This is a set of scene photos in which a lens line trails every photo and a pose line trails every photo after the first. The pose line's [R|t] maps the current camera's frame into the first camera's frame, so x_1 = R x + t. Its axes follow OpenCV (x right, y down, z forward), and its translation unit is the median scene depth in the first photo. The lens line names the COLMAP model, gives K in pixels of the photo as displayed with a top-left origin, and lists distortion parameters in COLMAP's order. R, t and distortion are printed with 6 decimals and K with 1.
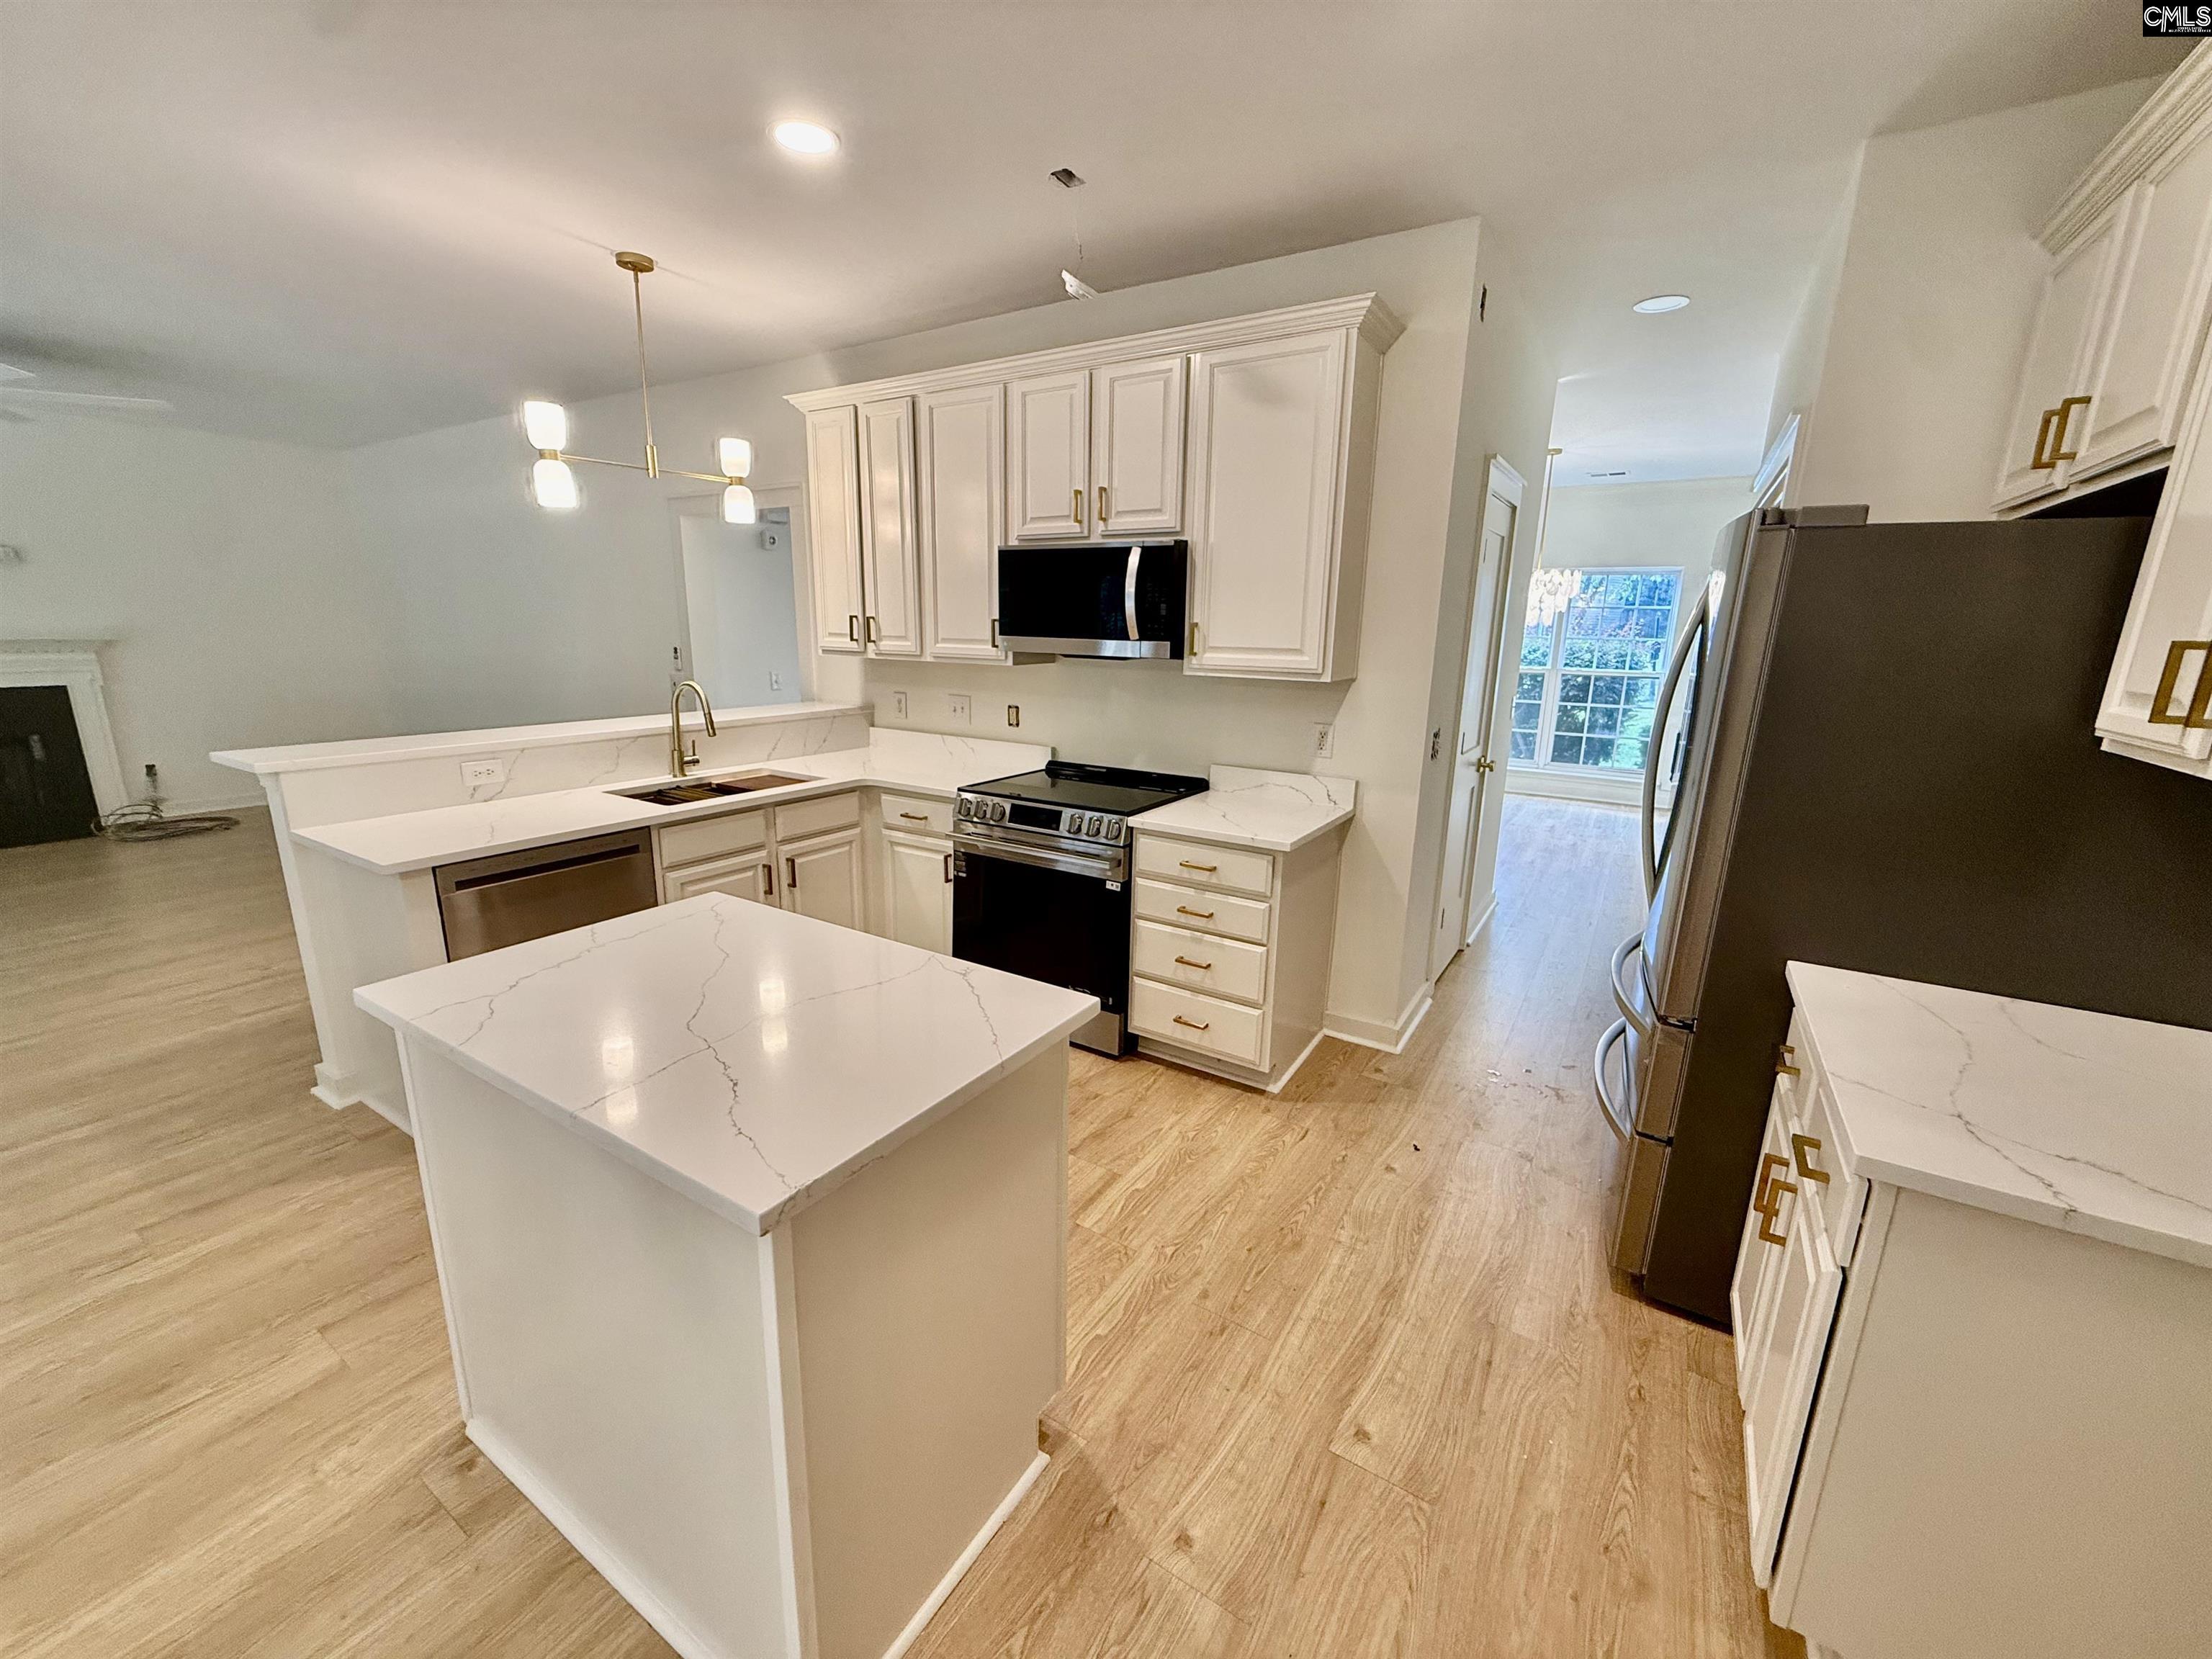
lens RADIAL K [[882.7, 0, 1100.7], [0, 882.7, 829.2], [0, 0, 1]] dist [-0.000275, 0.000399]
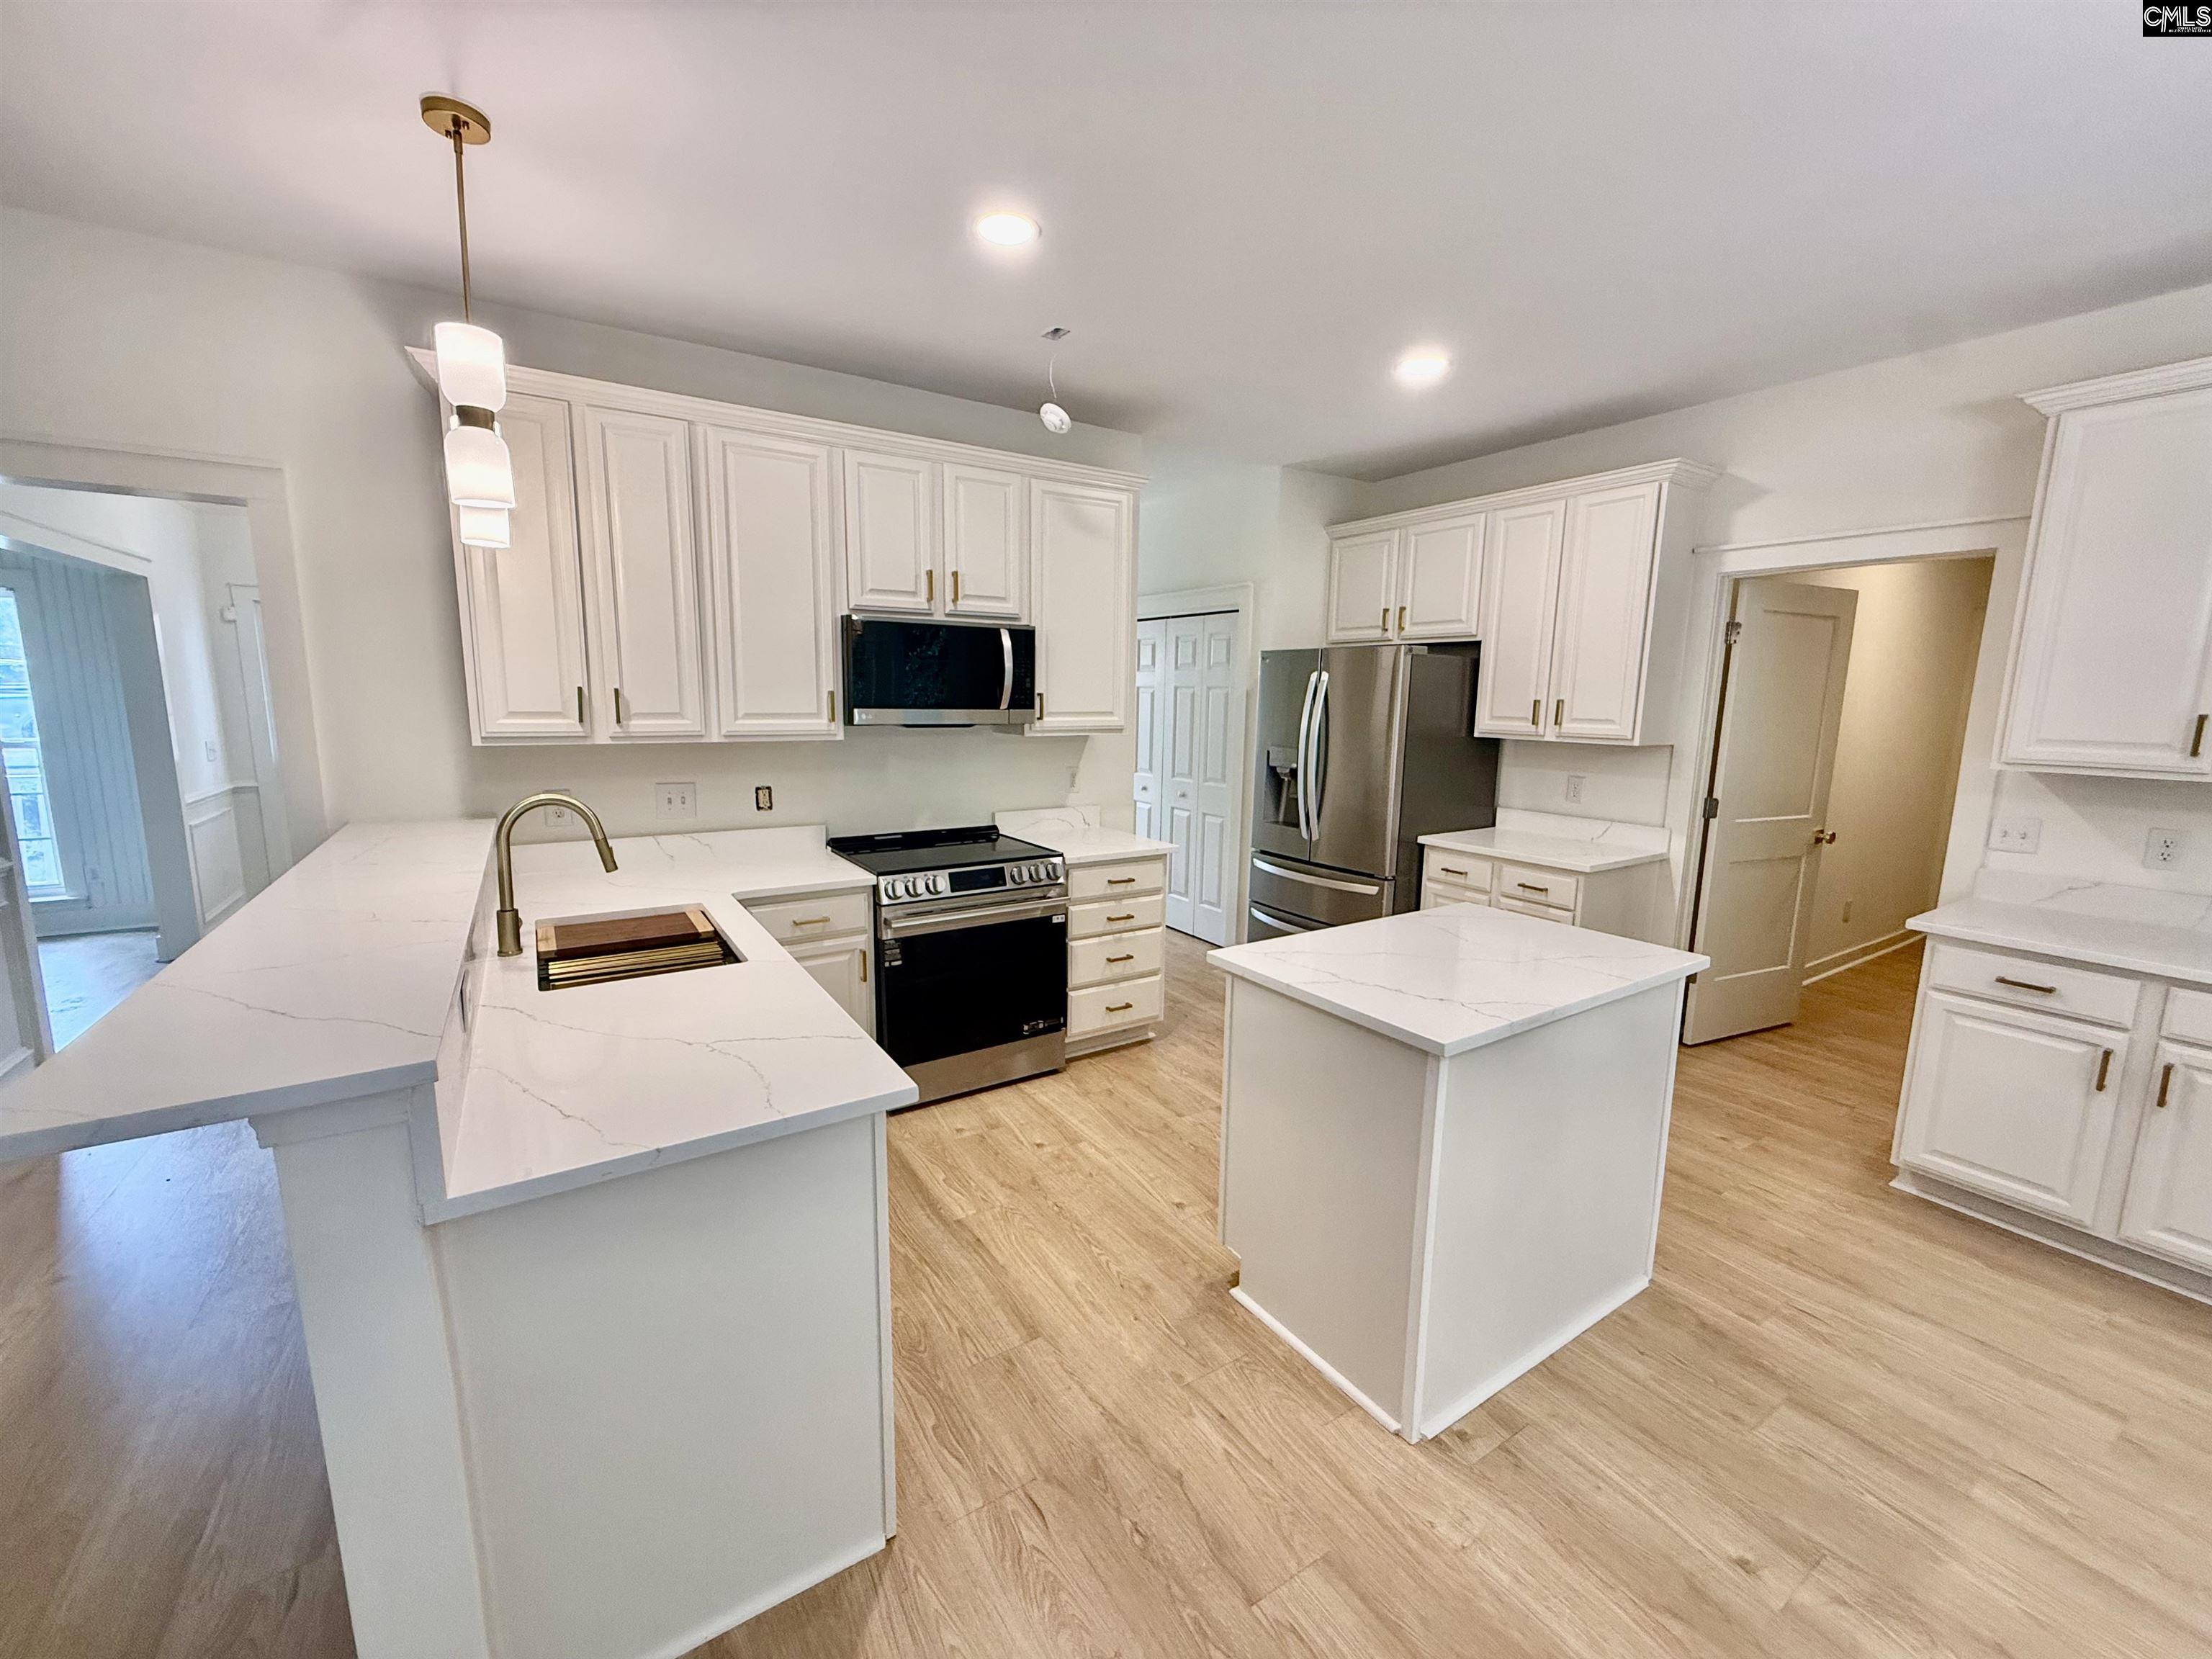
lens RADIAL K [[882.7, 0, 1095.8], [0, 882.7, 829.5], [0, 0, 1]] dist [-0.000275, 0.000399]
pose [[0.423770, -0.153727, 0.892629, -0.982699], [0.203285, 0.976494, 0.071662, -0.123373], [-0.882663, 0.151090, 0.445059, 0.425606]]
